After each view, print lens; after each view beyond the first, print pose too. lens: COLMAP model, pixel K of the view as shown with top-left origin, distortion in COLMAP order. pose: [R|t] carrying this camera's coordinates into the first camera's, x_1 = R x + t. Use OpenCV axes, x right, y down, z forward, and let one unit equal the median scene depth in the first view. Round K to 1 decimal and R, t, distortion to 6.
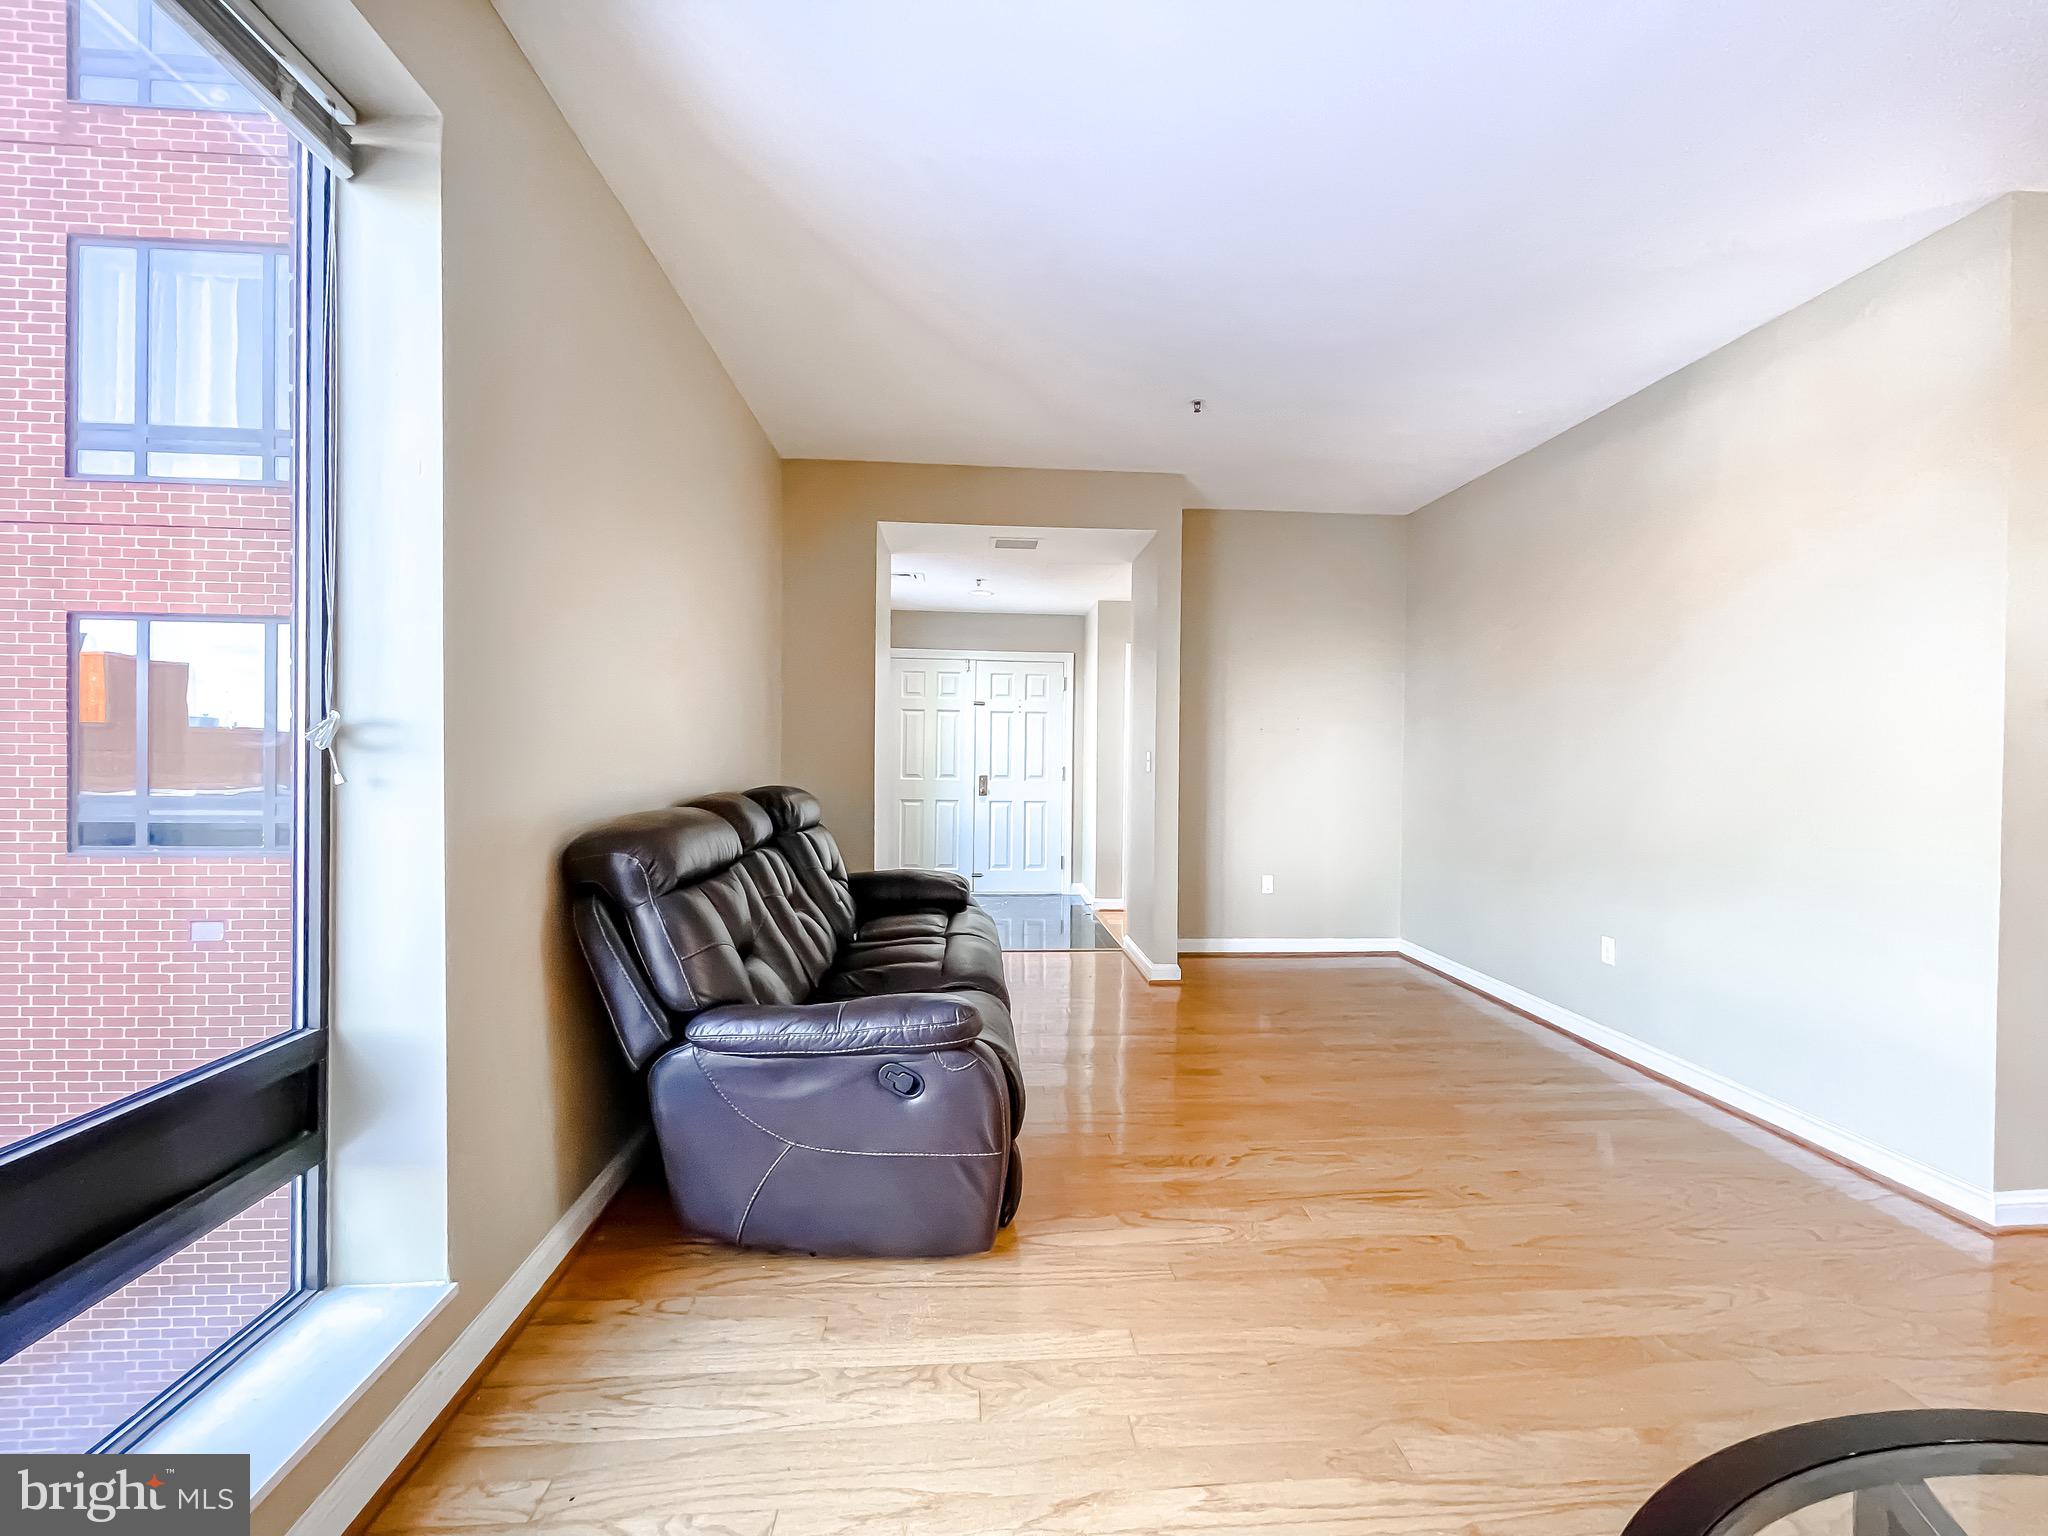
lens RADIAL K [[823.6, 0, 1023.0], [0, 823.6, 762.5], [0, 0, 1]] dist [-0.001537, -0.000575]
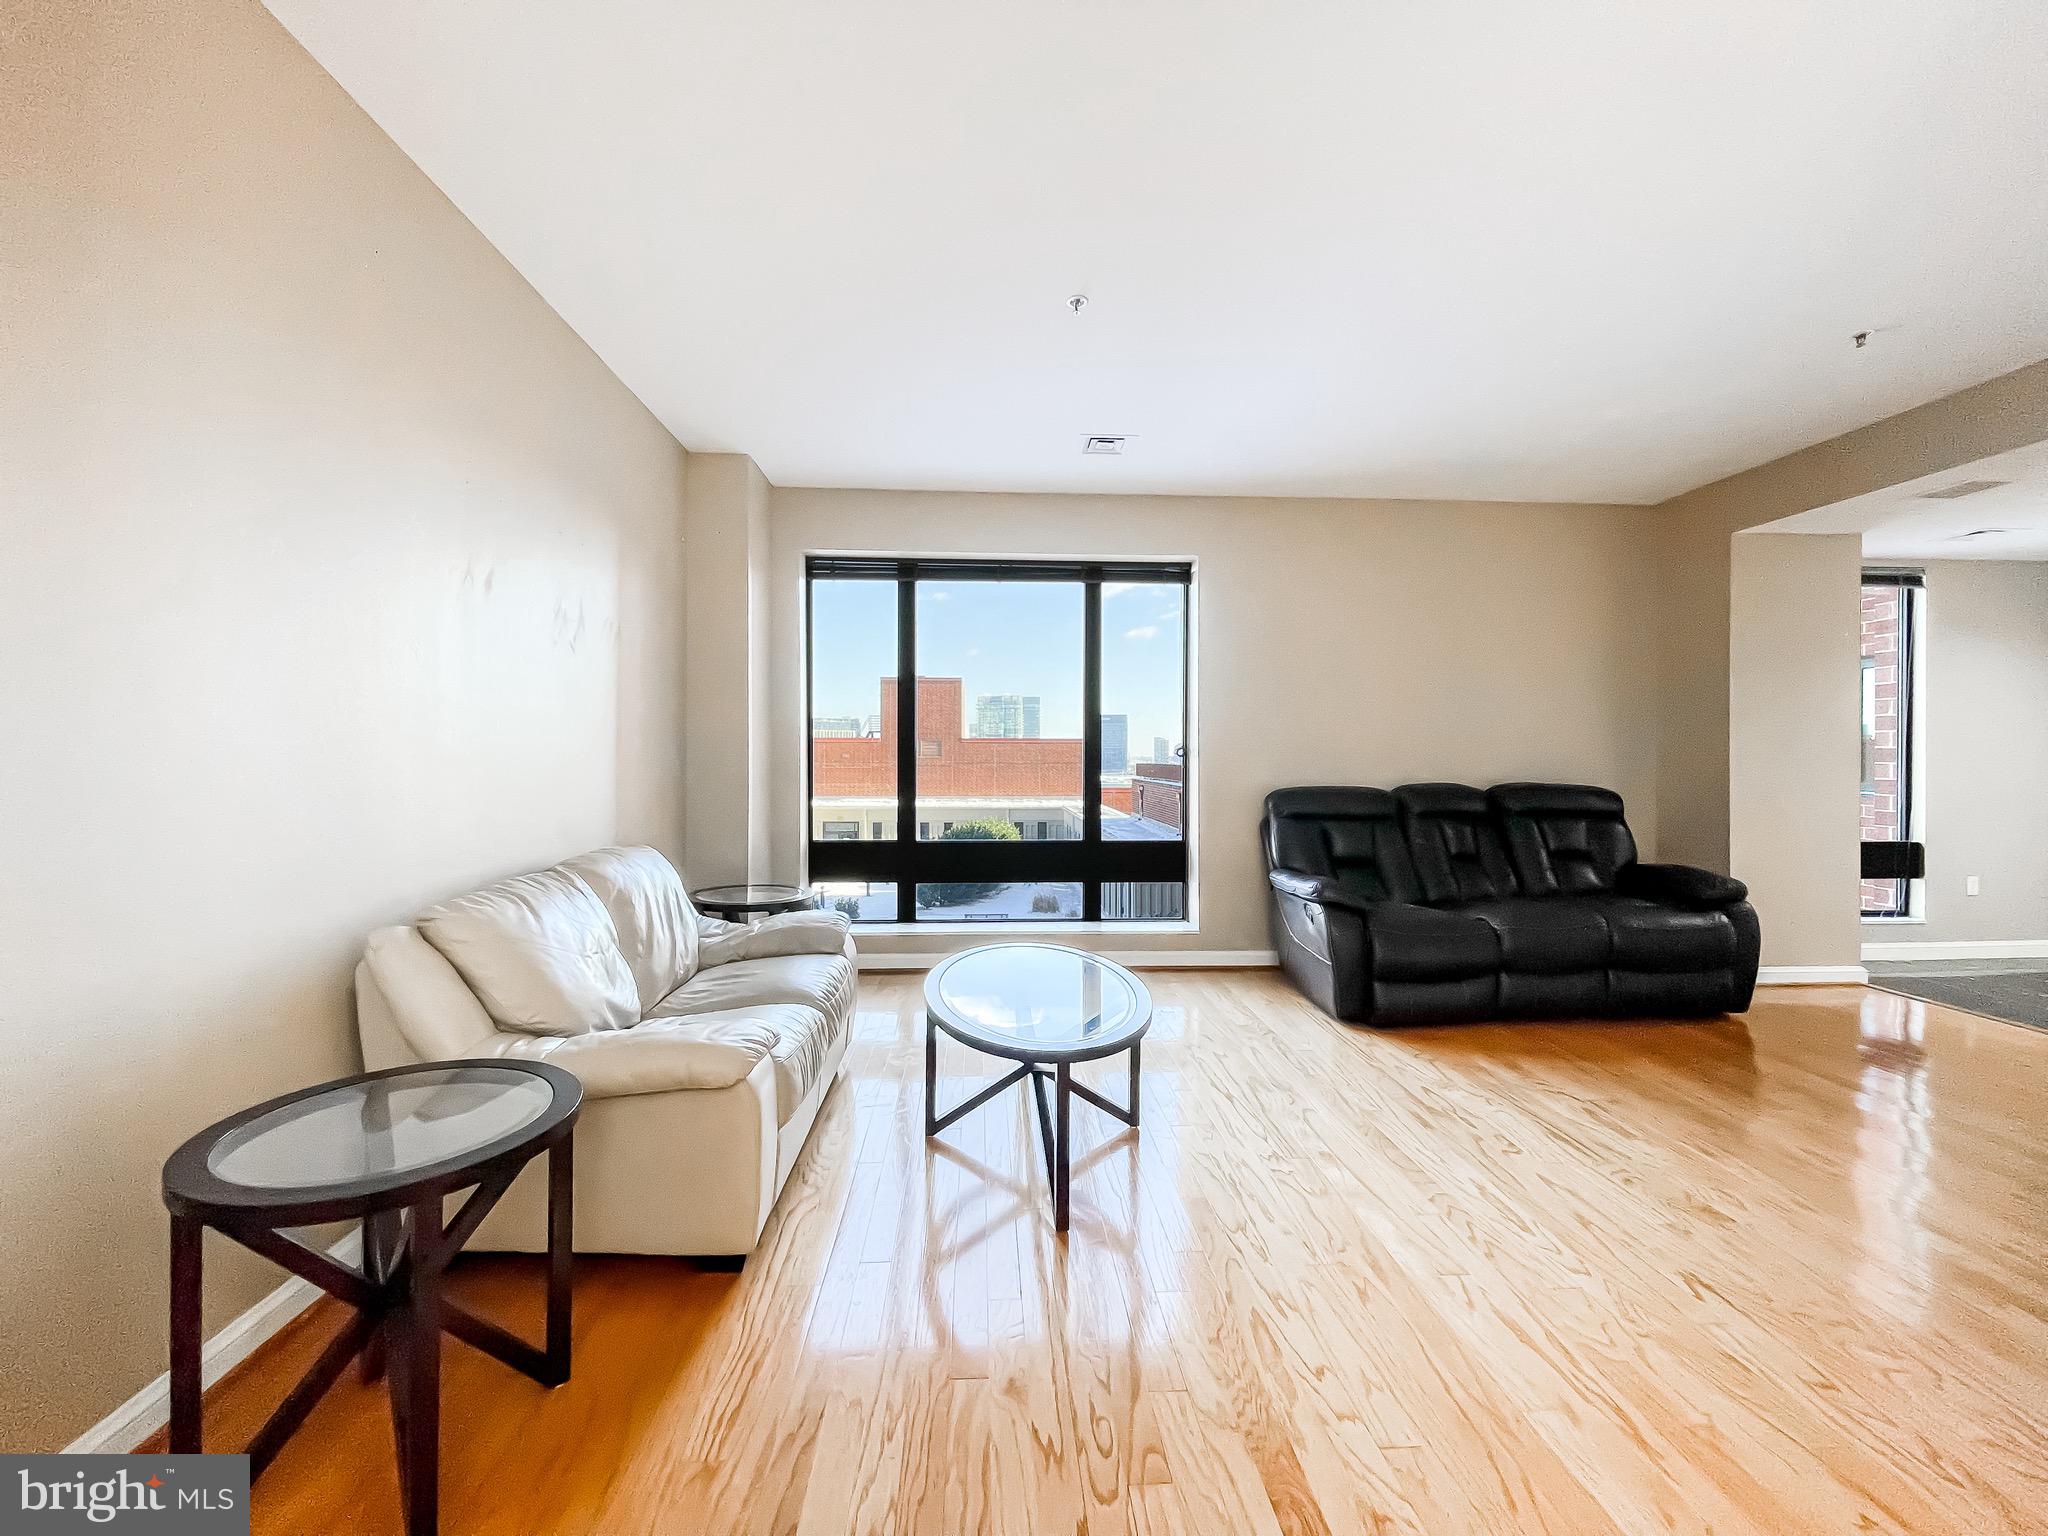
lens RADIAL K [[823.6, 0, 1023.0], [0, 823.6, 762.5], [0, 0, 1]] dist [-0.001537, -0.000575]
pose [[-0.017875, -0.007345, -0.999813, 1.540172], [-0.010992, 0.999914, -0.007149, 0.017527], [0.999780, 0.010862, -0.017955, 0.246437]]
